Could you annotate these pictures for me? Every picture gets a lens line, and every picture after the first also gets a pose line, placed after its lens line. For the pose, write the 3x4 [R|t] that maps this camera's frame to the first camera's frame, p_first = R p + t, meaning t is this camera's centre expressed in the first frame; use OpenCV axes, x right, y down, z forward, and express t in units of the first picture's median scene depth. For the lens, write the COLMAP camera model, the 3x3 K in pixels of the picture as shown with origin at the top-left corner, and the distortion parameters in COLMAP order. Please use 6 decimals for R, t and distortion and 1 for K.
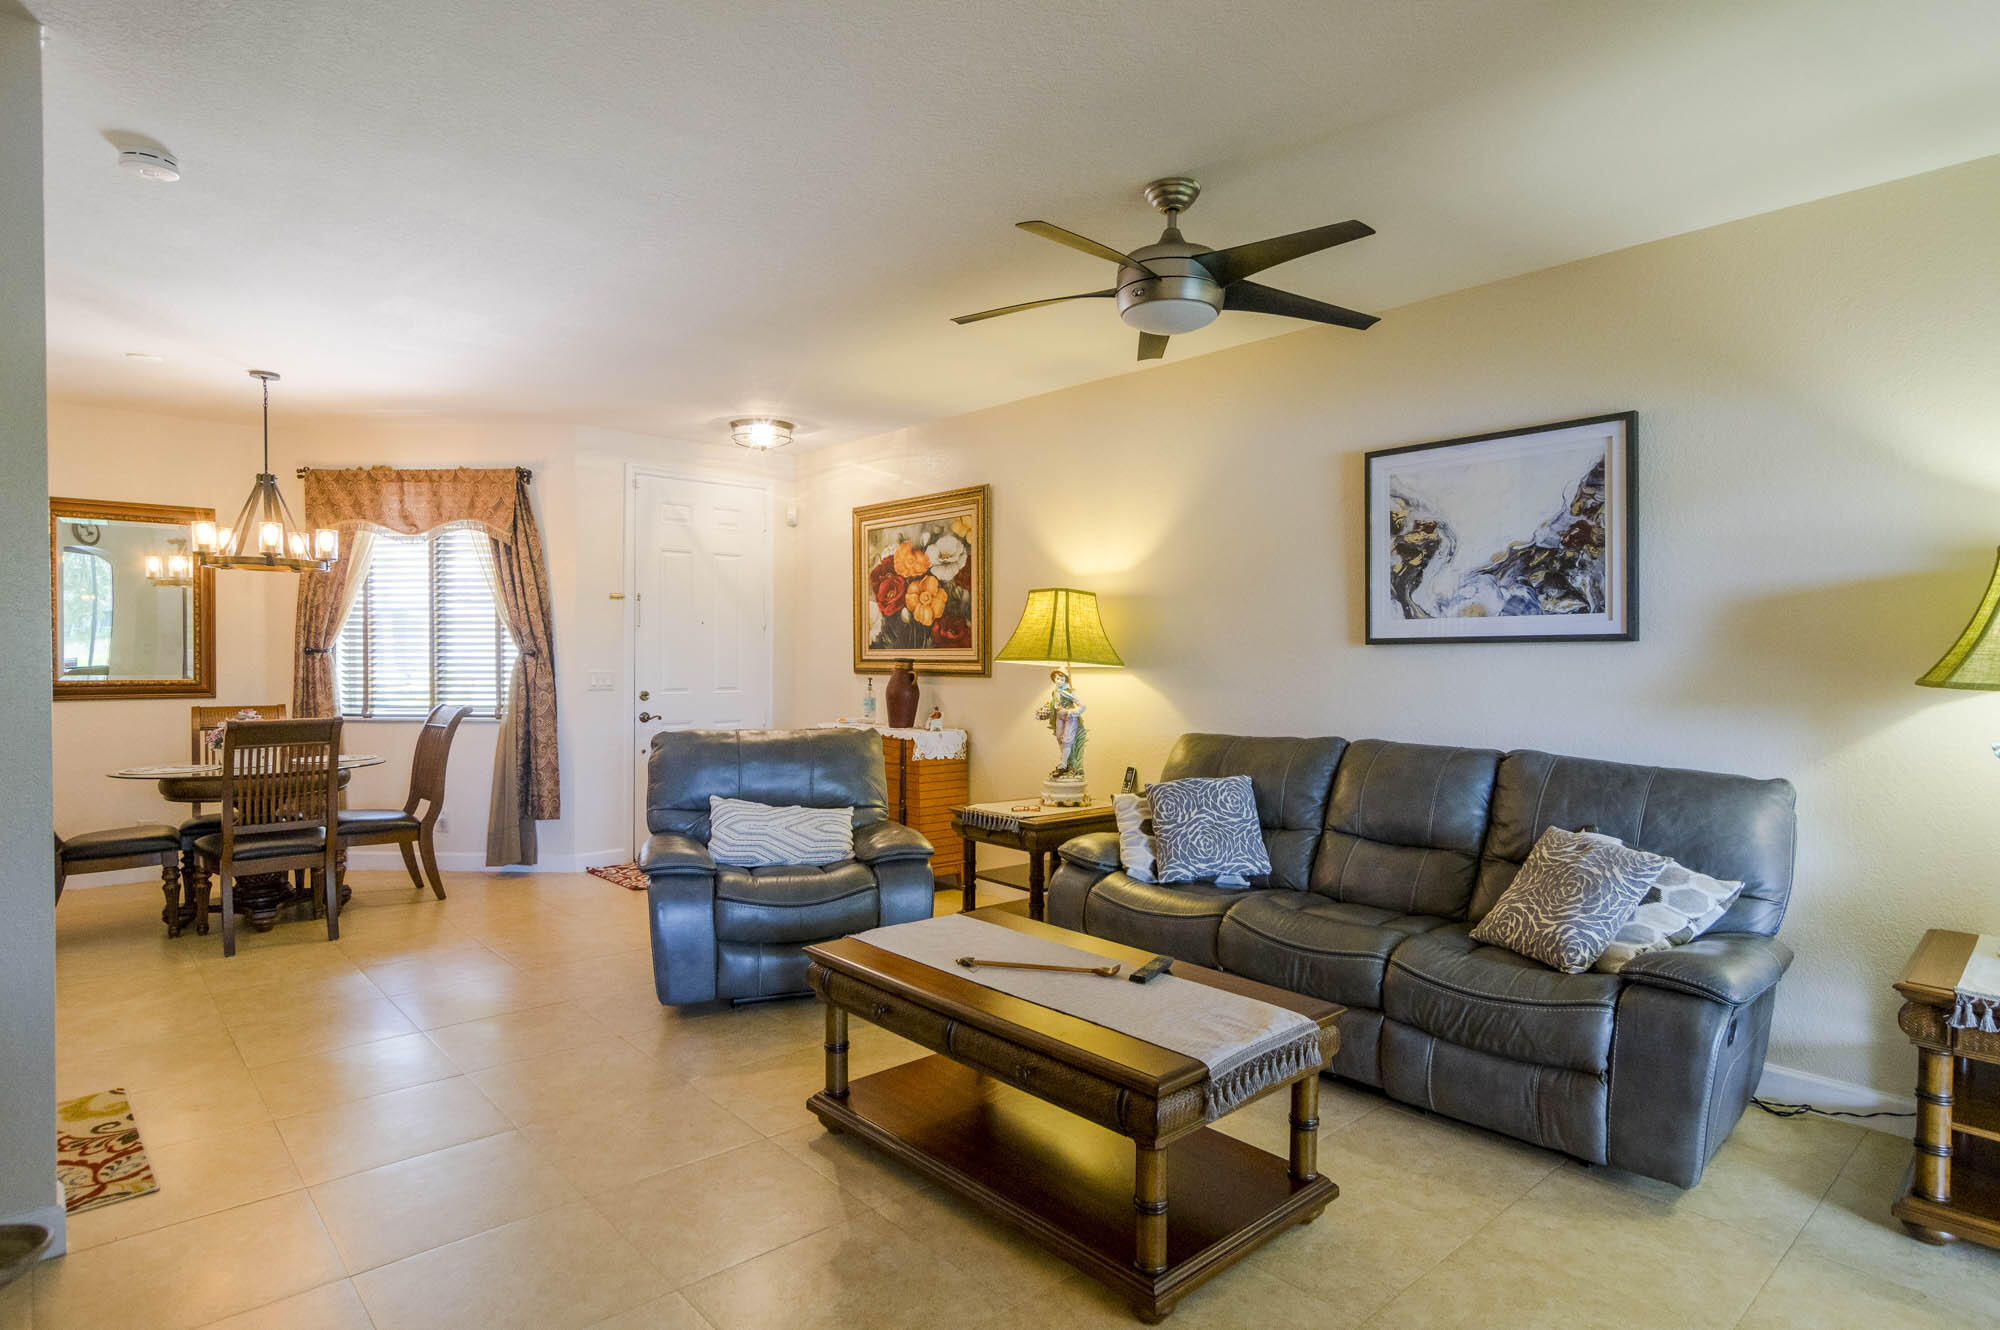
lens RADIAL K [[1075.8, 0, 998.1], [0, 1075.8, 666.4], [0, 0, 1]] dist [0.001895, 0.000996]
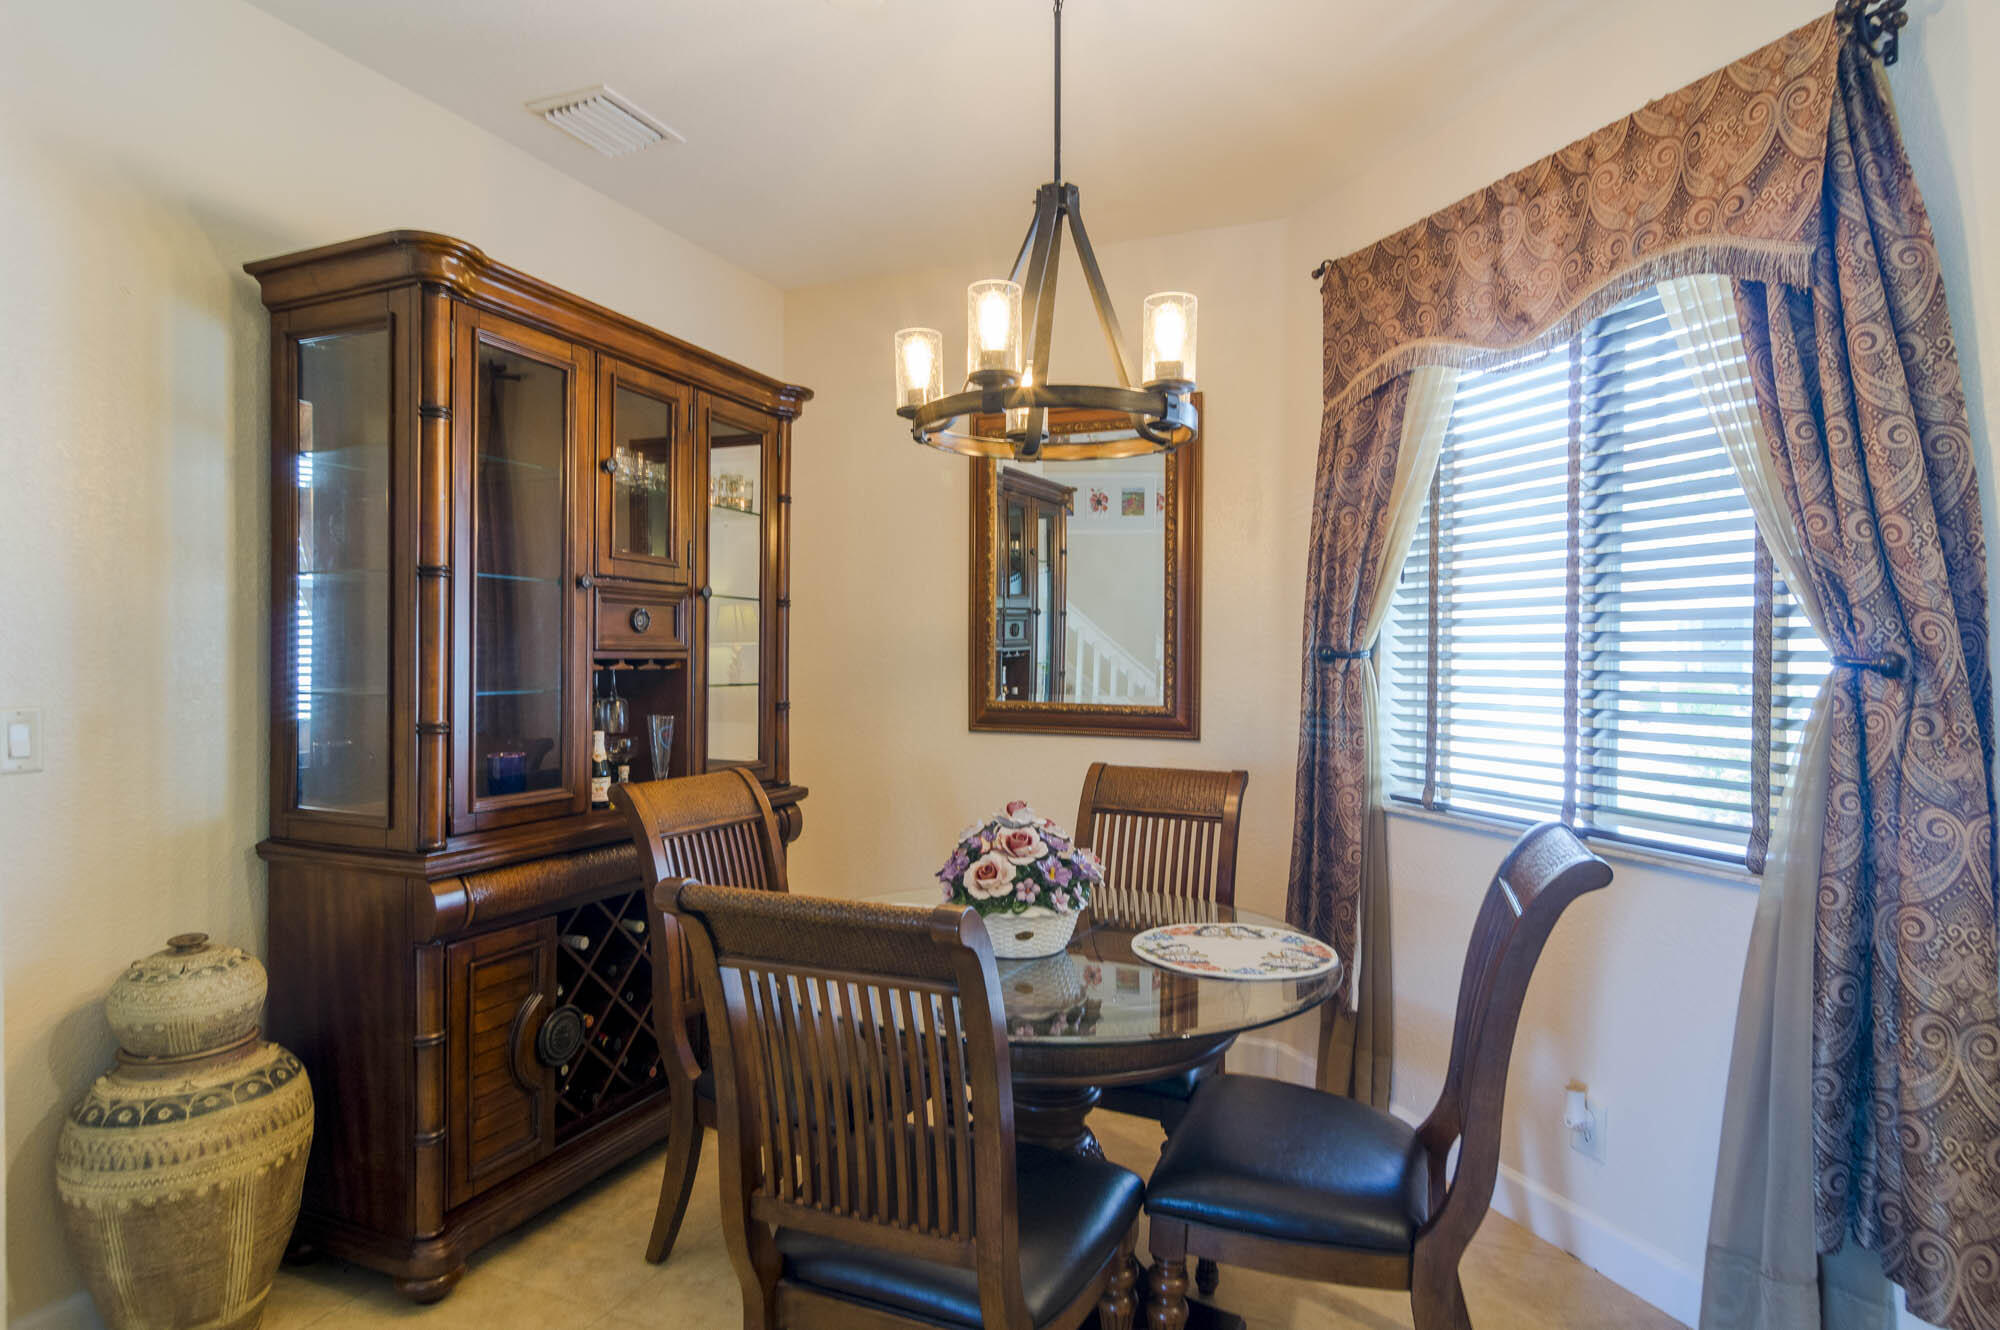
lens RADIAL K [[1075.8, 0, 994.7], [0, 1075.8, 671.7], [0, 0, 1]] dist [0.001895, 0.000996]
pose [[0.443793, 0.017659, -0.895955, -0.287780], [-0.016346, 0.999799, 0.011609, -0.010129], [0.895980, 0.009493, 0.443992, 0.672818]]
